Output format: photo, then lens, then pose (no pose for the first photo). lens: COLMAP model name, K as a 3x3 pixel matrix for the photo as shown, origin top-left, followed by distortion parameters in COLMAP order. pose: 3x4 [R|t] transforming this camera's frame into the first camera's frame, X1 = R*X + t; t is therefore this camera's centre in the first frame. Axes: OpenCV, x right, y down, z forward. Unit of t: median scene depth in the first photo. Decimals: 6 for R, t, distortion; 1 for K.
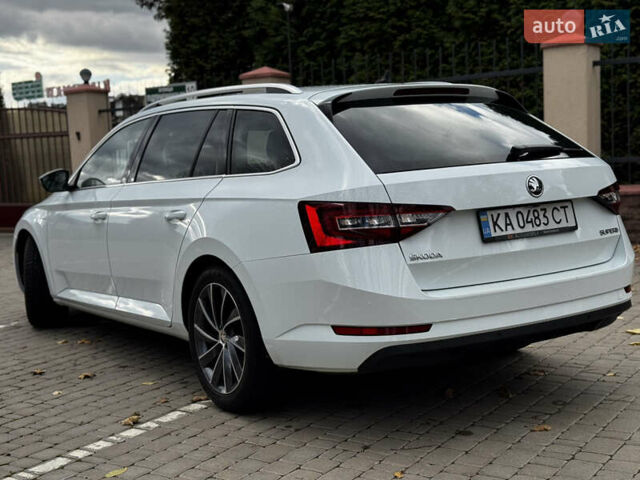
lens RADIAL K [[909.2, 0, 320.0], [0, 909.2, 240.0], [0, 0, 1]] dist [0.130716, -0.034537]
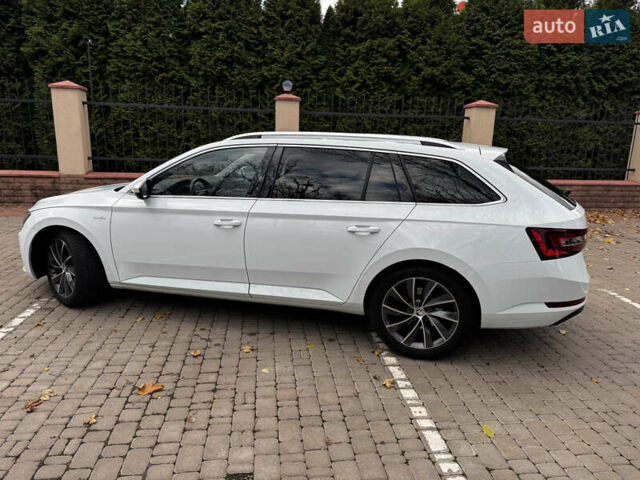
lens RADIAL K [[449.1, 0, 320.0], [0, 449.1, 240.0], [0, 0, 1]] dist [0.081892, -0.089179]
pose [[0.747973, -0.081309, 0.658730, -0.777196], [-0.002924, 0.992055, 0.125772, -0.114144], [-0.663723, -0.096001, 0.741792, 0.626393]]
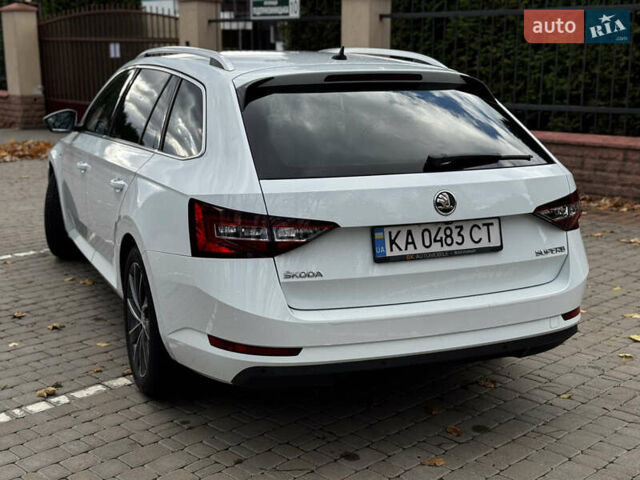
lens RADIAL K [[909.2, 0, 320.0], [0, 909.2, 240.0], [0, 0, 1]] dist [0.130716, -0.034537]
pose [[0.979791, 0.091781, -0.177725, 0.268530], [-0.071100, 0.990292, 0.119440, -0.116967], [0.186962, -0.104390, 0.976805, 0.099813]]
